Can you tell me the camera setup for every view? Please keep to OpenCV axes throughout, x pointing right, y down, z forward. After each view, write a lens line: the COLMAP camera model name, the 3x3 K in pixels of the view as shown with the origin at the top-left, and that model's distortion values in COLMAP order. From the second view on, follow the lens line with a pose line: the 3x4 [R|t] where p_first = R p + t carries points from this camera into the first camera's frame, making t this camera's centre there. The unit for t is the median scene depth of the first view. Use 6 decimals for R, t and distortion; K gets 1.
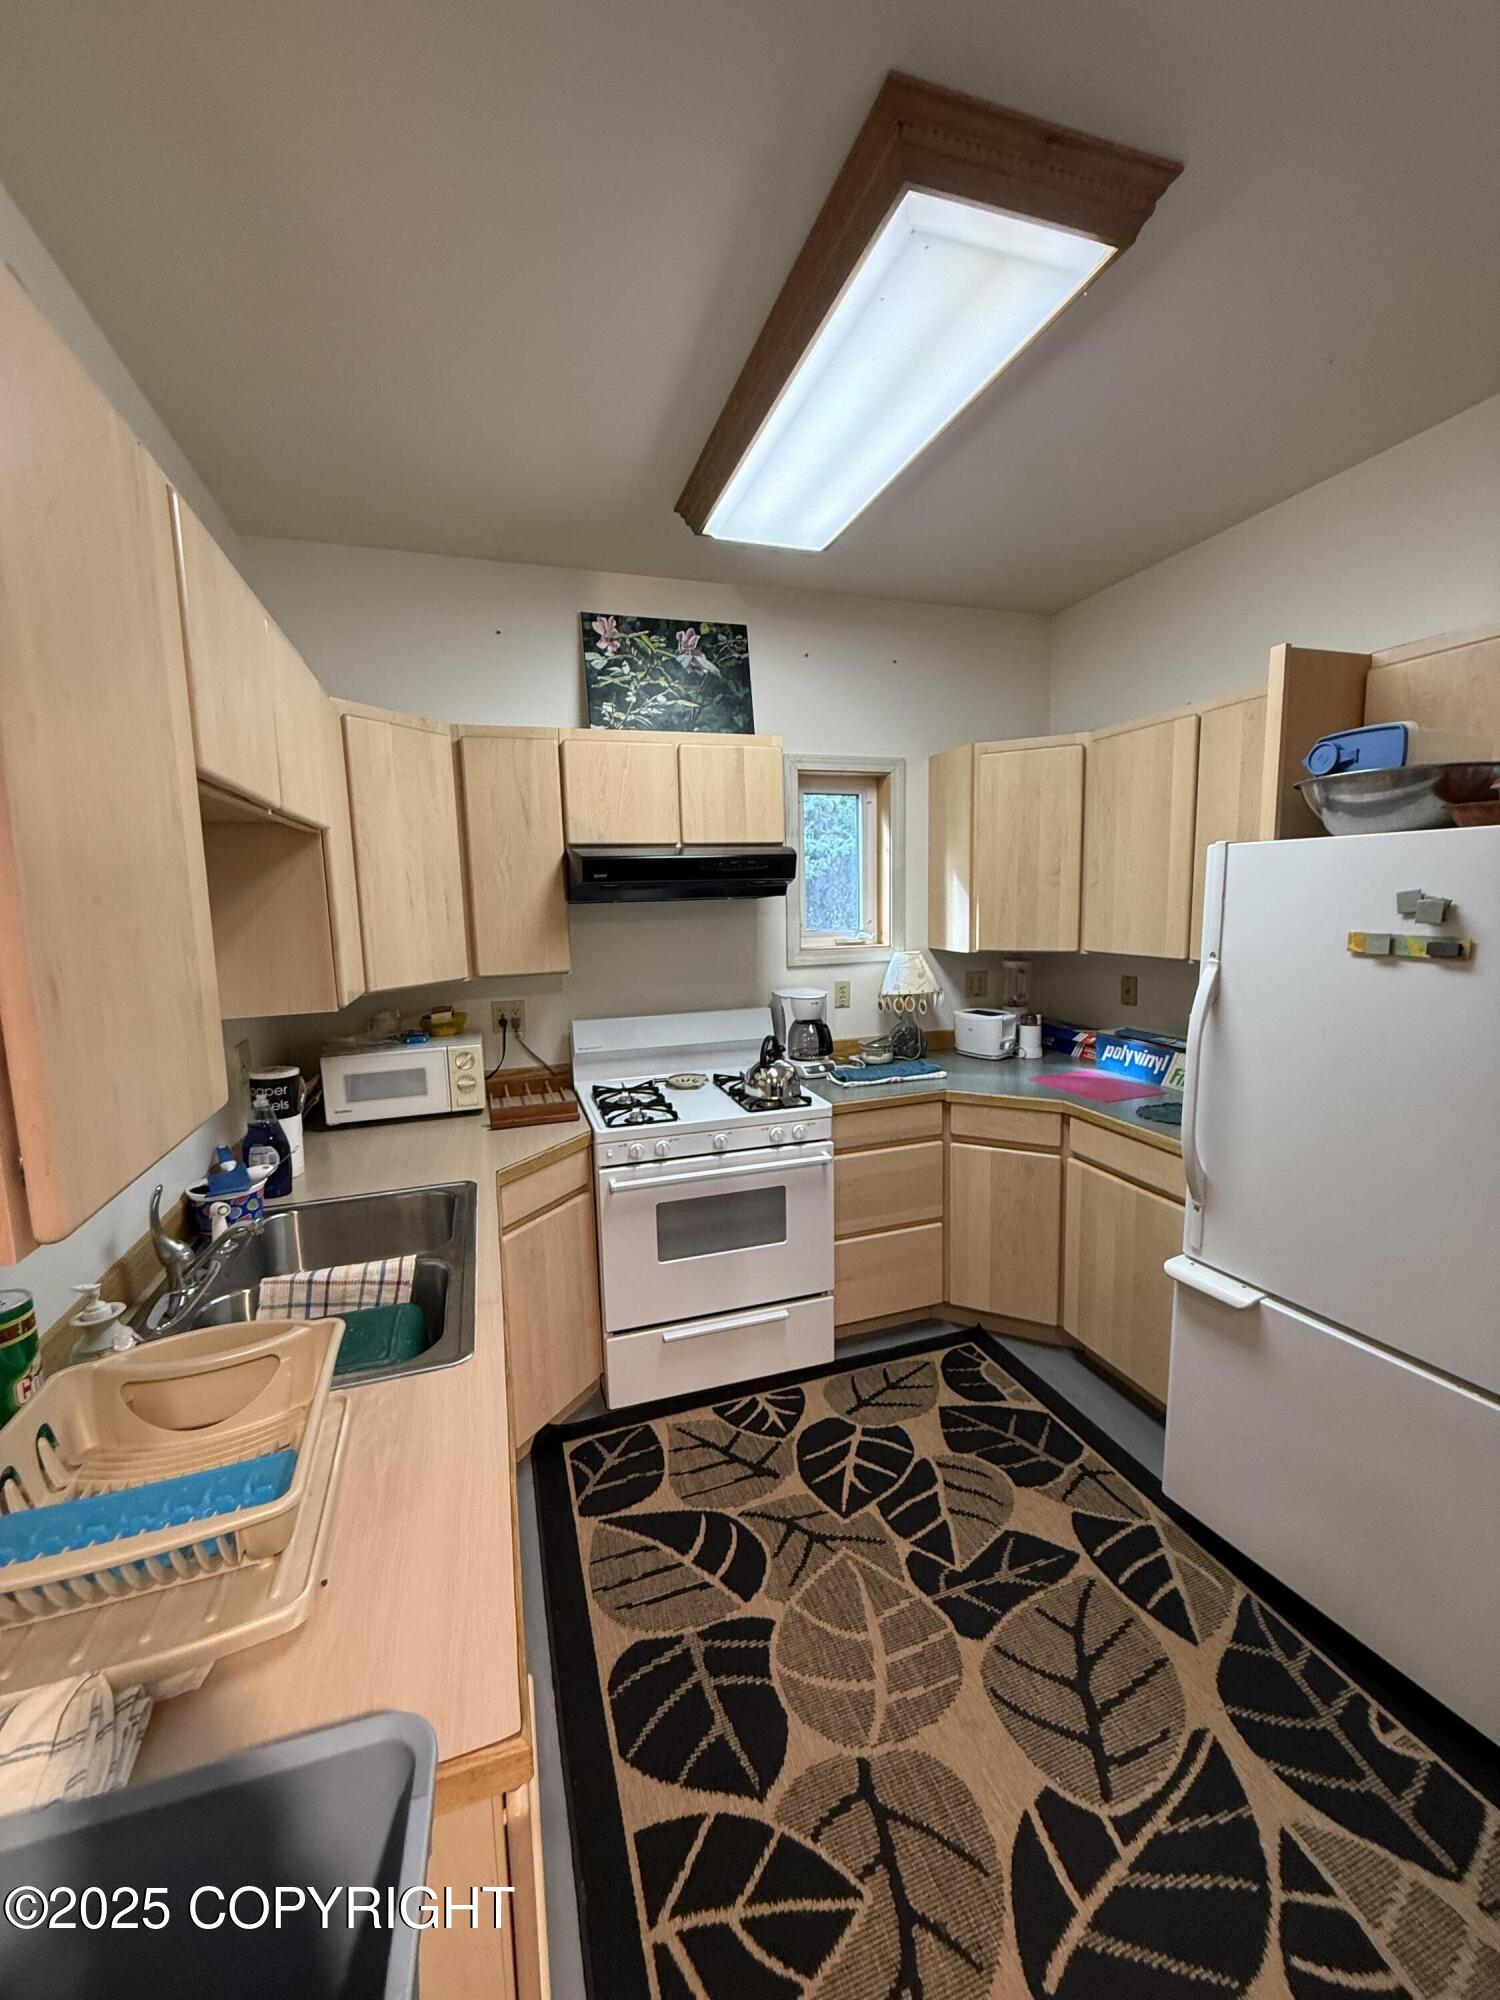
lens RADIAL K [[796.8, 0, 746.8], [0, 796.8, 996.0], [0, 0, 1]] dist [0.001073, 0.000352]
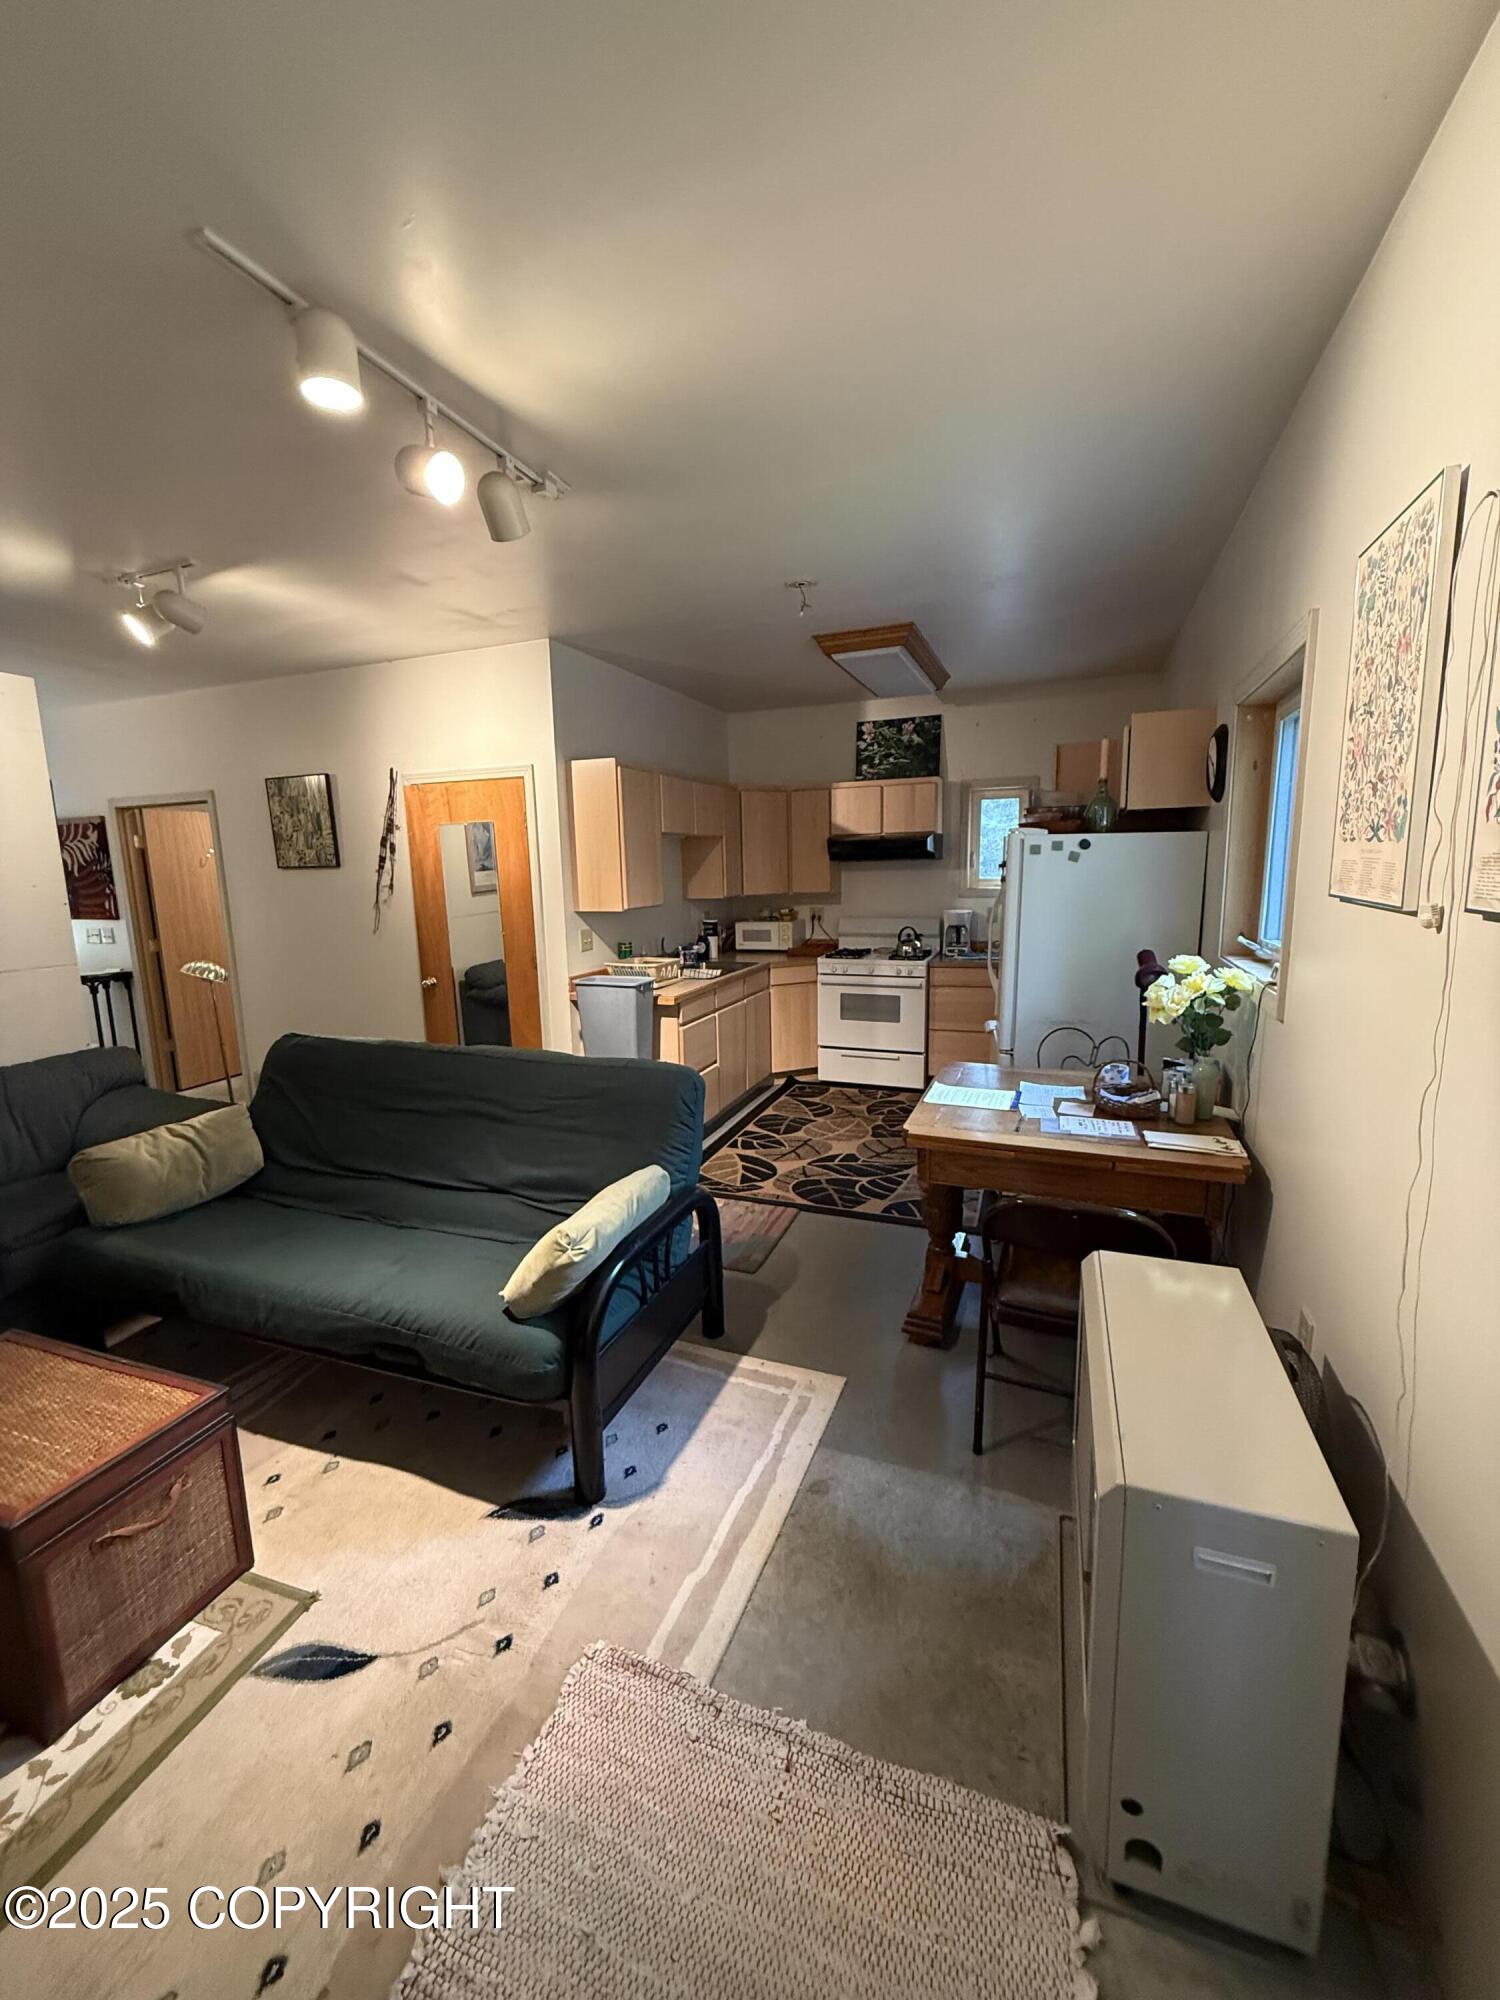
lens RADIAL K [[796.8, 0, 754.9], [0, 796.8, 993.6], [0, 0, 1]] dist [0.001073, 0.000352]
pose [[0.778102, 0.112347, -0.618009, 1.148916], [-0.078614, 0.993557, 0.081638, 0.095204], [0.623199, -0.014938, 0.781921, -0.983300]]
